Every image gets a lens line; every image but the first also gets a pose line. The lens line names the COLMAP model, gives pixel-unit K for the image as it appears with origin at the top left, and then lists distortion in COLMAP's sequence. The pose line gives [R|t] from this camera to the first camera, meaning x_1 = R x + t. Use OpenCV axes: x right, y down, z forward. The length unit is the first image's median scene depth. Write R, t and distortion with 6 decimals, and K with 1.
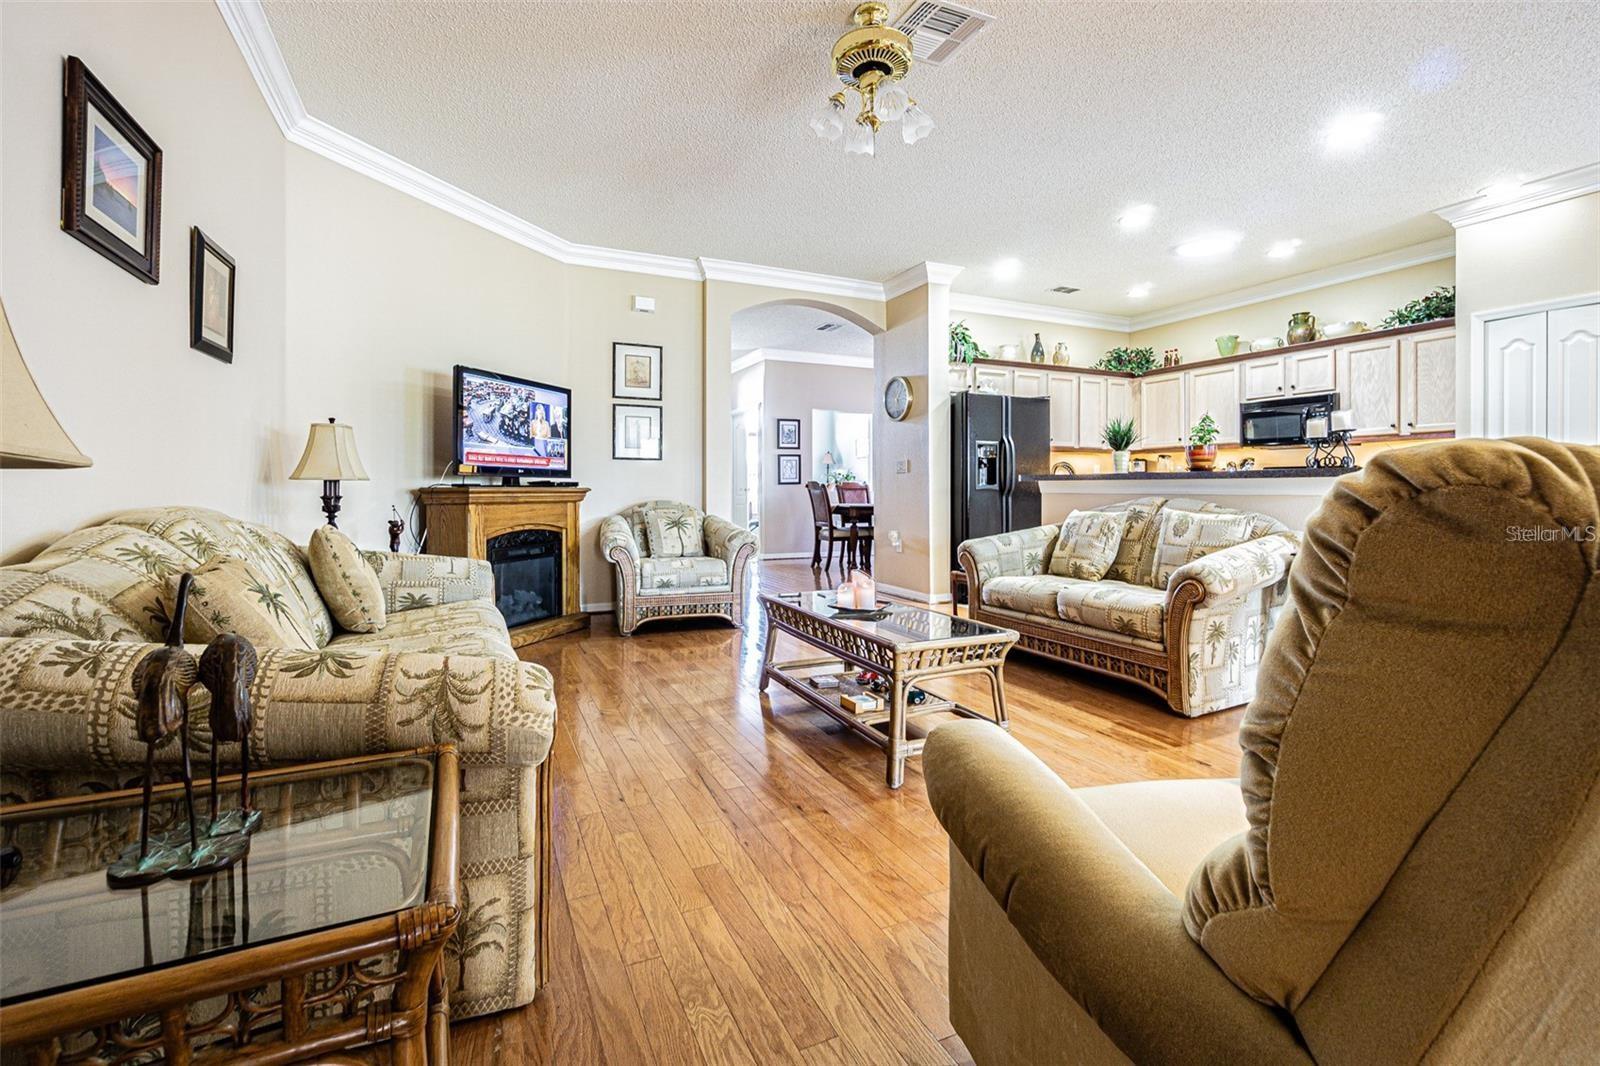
lens RADIAL K [[697.5, 0, 788.5], [0, 697.5, 490.9], [0, 0, 1]] dist [-0.003846, 0.000167]
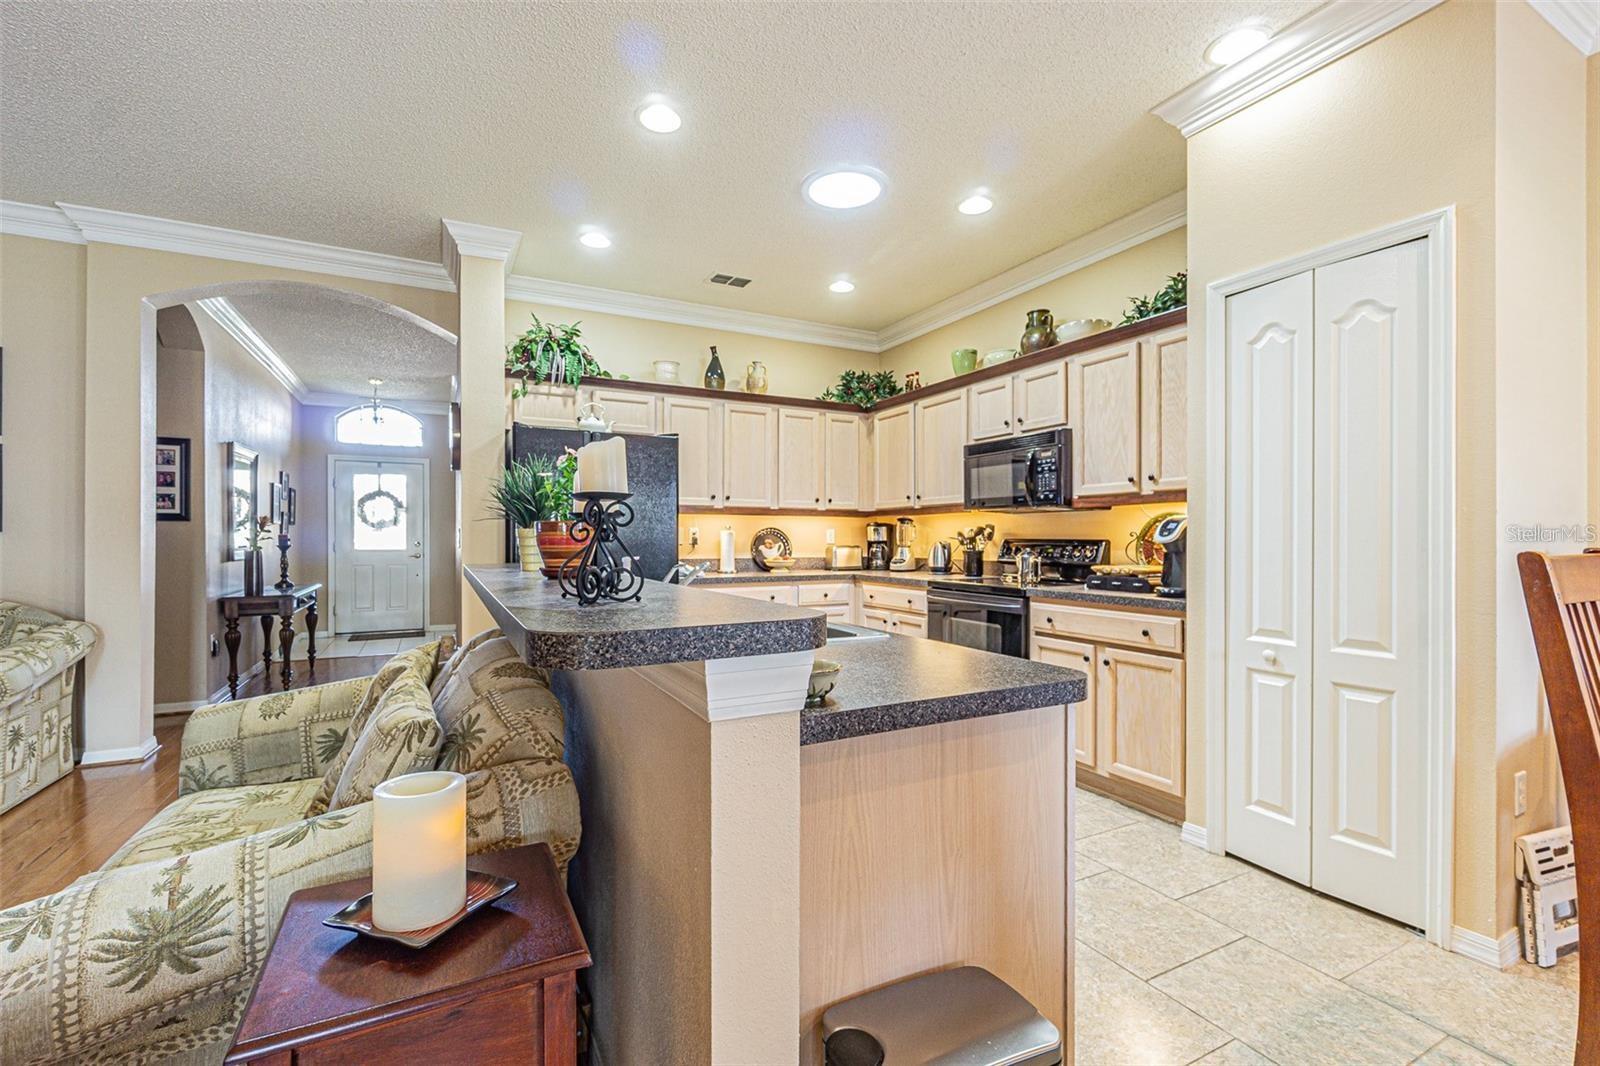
lens RADIAL K [[697.5, 0, 797.6], [0, 697.5, 539.4], [0, 0, 1]] dist [-0.003846, 0.000167]
pose [[0.998623, -0.001468, 0.052442, 0.467476], [0.001644, 0.999993, -0.003317, -0.033340], [-0.052436, 0.003399, 0.998618, 0.338969]]
